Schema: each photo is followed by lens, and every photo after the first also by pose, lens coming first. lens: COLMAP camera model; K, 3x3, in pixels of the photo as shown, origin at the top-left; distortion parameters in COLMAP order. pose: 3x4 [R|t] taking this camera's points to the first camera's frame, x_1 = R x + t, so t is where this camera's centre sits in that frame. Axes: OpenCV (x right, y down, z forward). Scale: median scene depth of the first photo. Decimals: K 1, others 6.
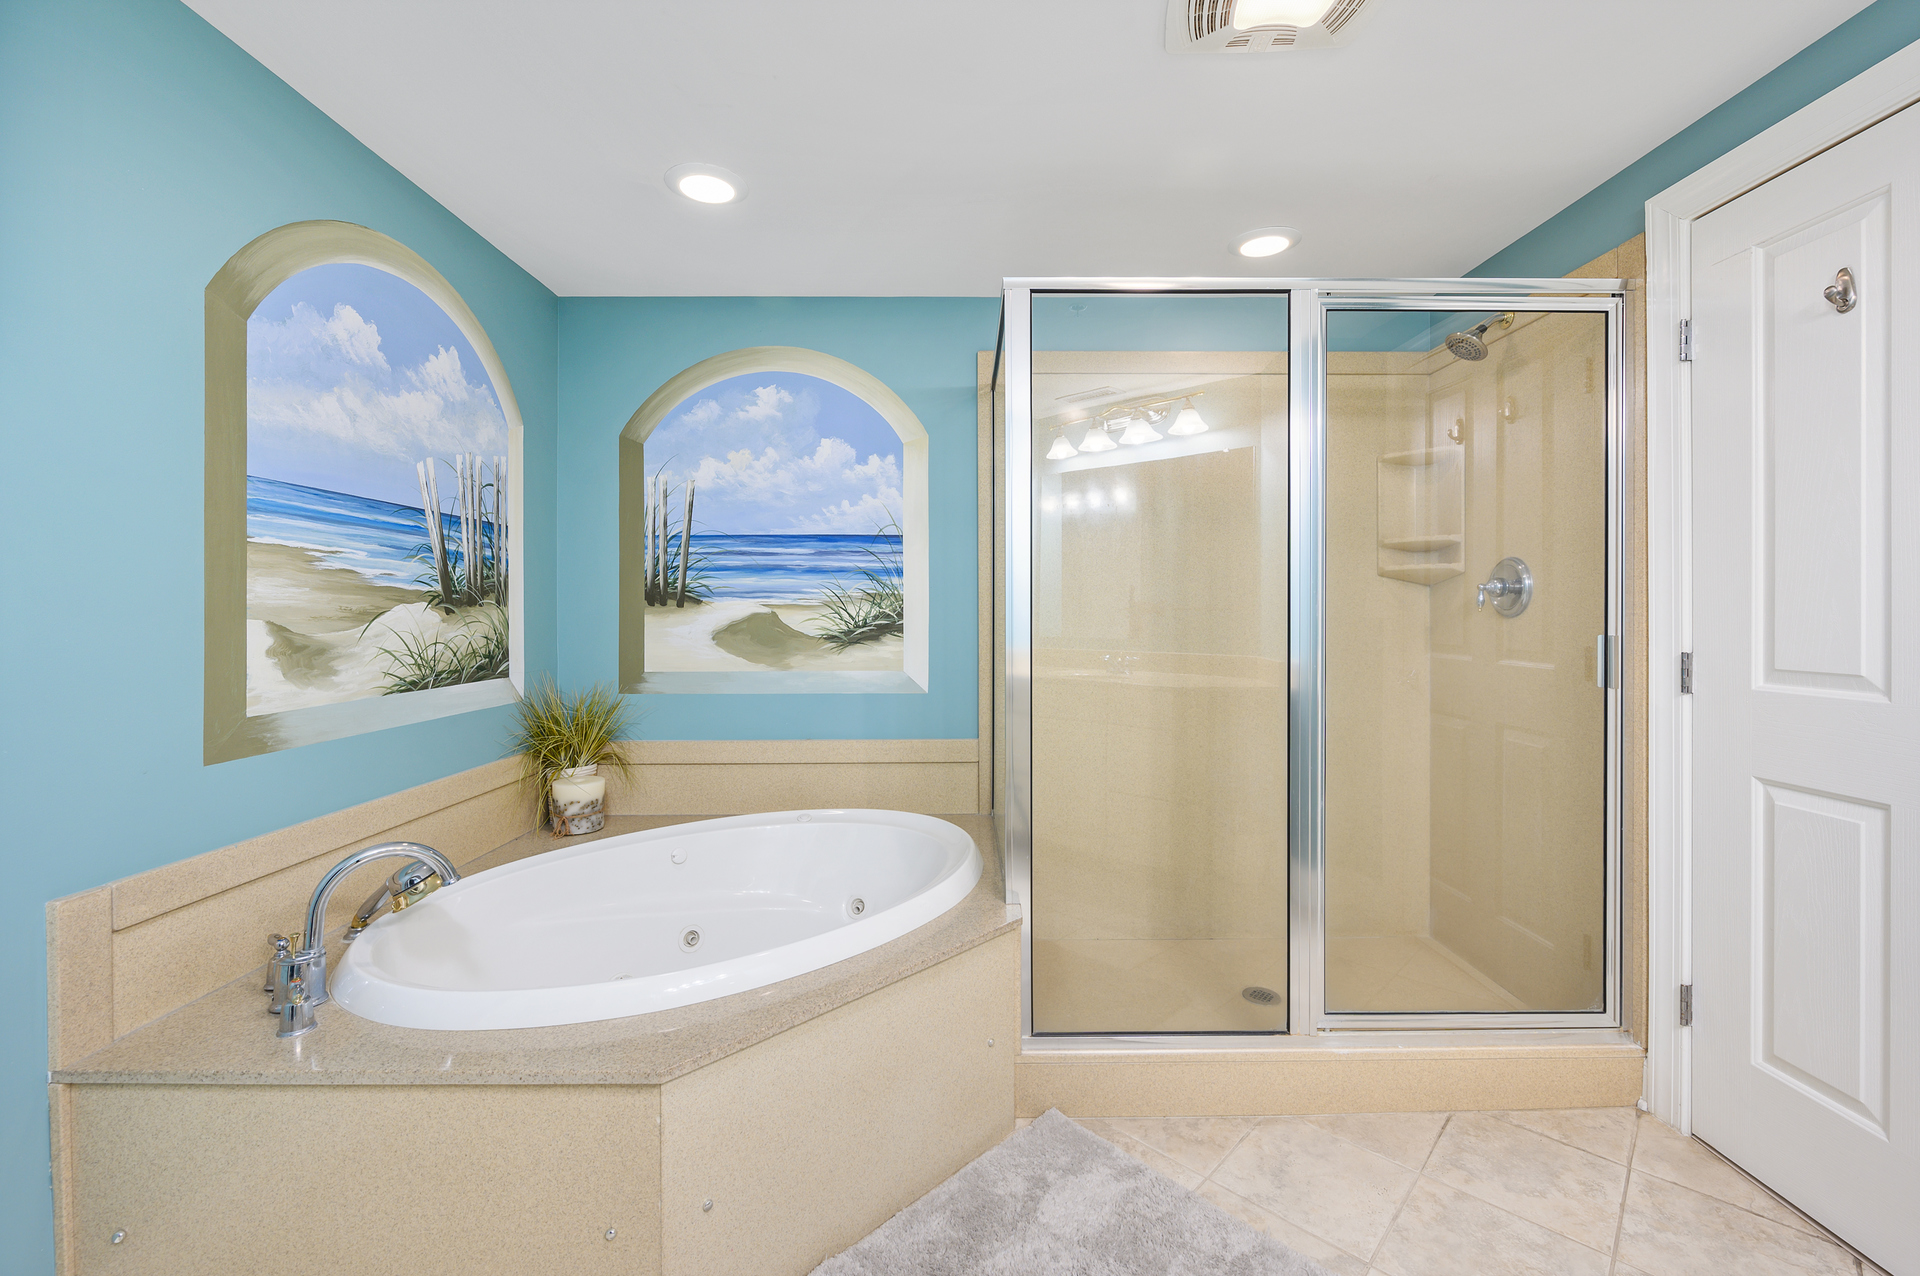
lens RADIAL K [[786.8, 0, 960.1], [0, 786.8, 612.1], [0, 0, 1]] dist [-0.005644, 0.000153]
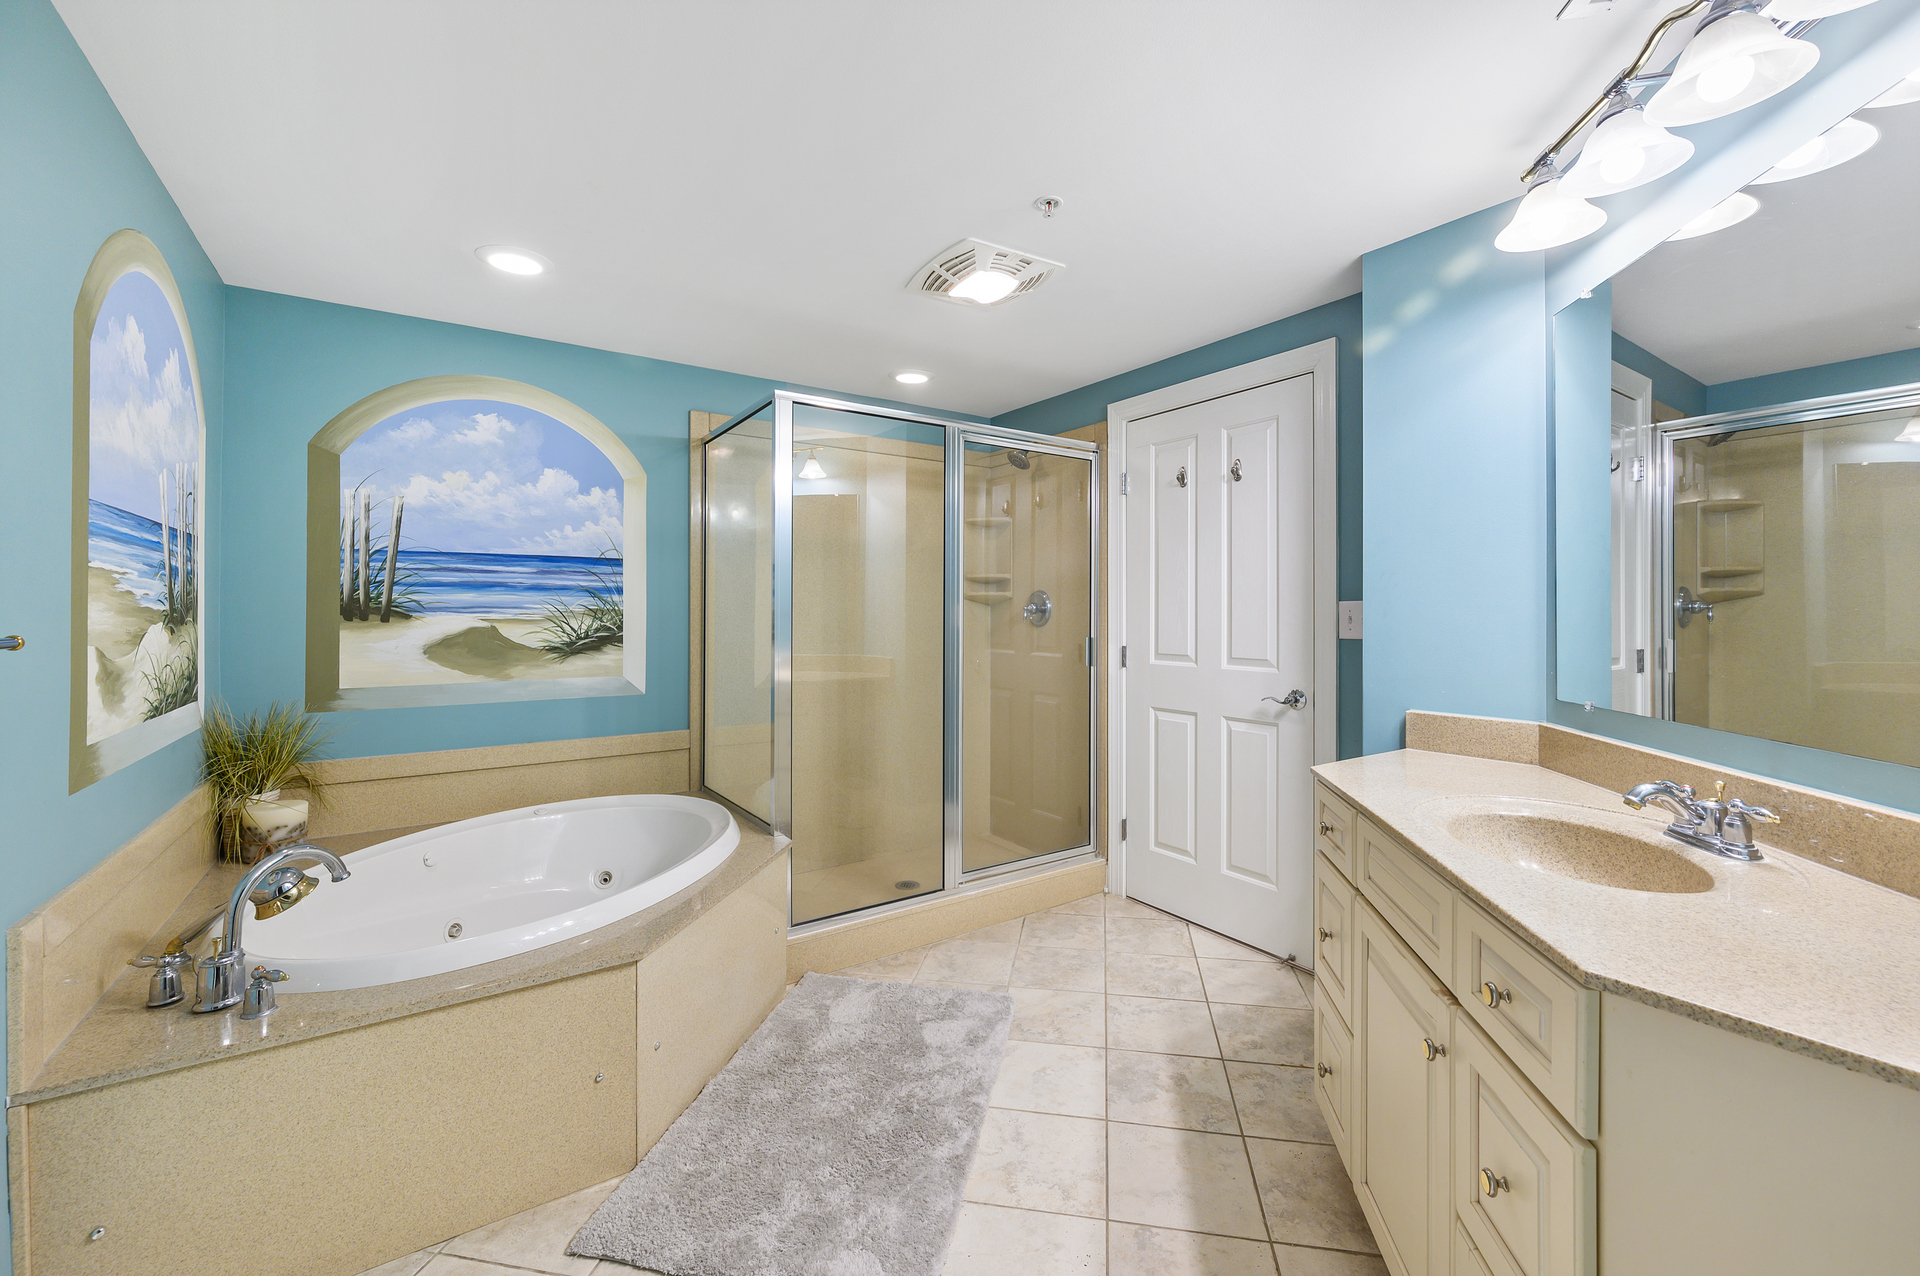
lens RADIAL K [[786.8, 0, 960.1], [0, 786.8, 612.1], [0, 0, 1]] dist [-0.005644, 0.000153]
pose [[0.826618, 0.001183, 0.562763, -0.319096], [-0.000476, 0.999999, -0.001403, -0.018286], [-0.562764, 0.000892, 0.826617, -0.239971]]
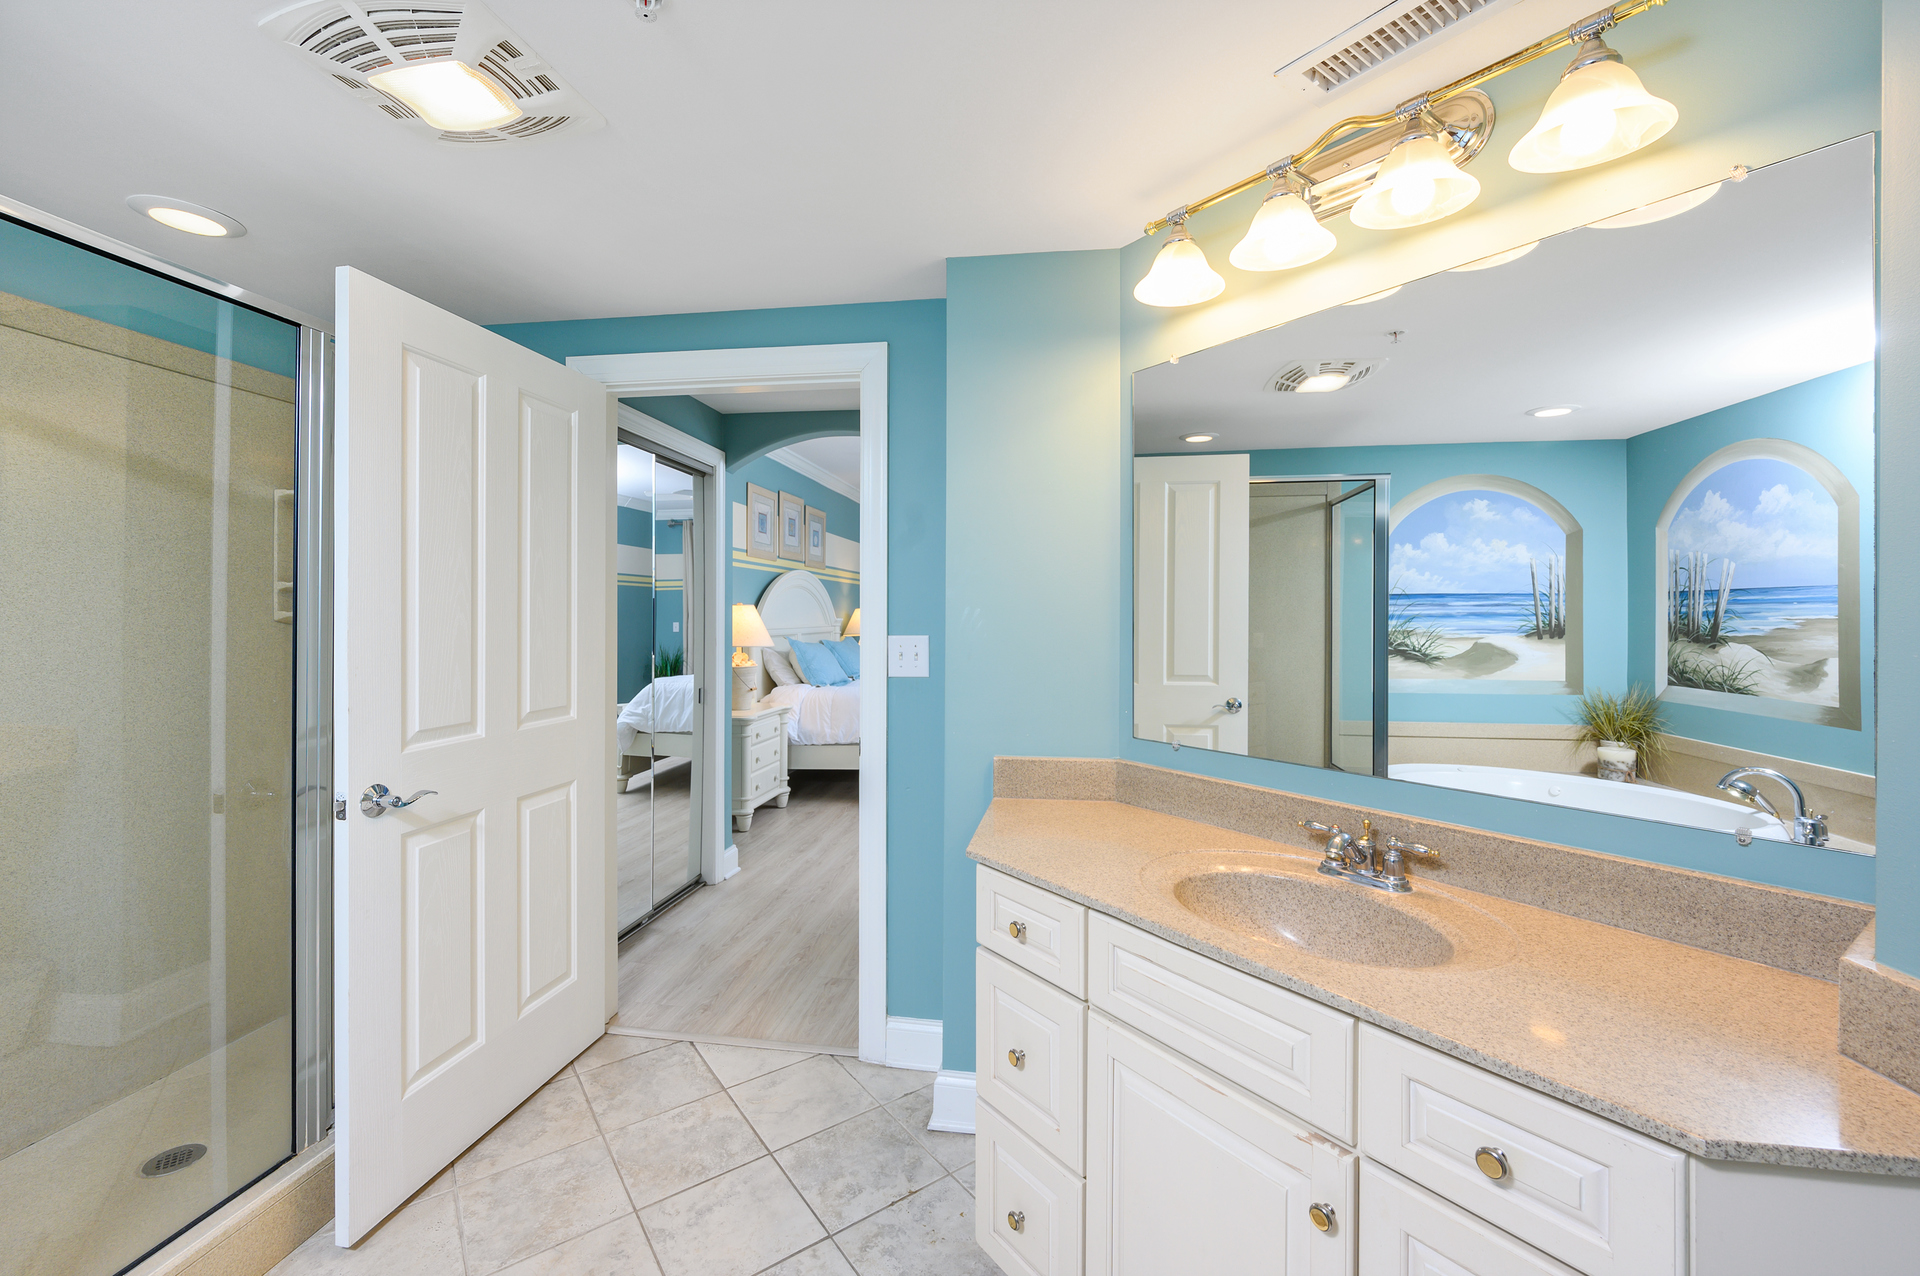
lens RADIAL K [[791.0, 0, 964.0], [0, 791.0, 617.5], [0, 0, 1]] dist [-0.002671, -0.000276]
pose [[0.151751, -0.000622, 0.988419, -0.246405], [-0.002761, 0.999996, 0.001054, -0.054208], [-0.988415, -0.002889, 0.151749, 0.079508]]
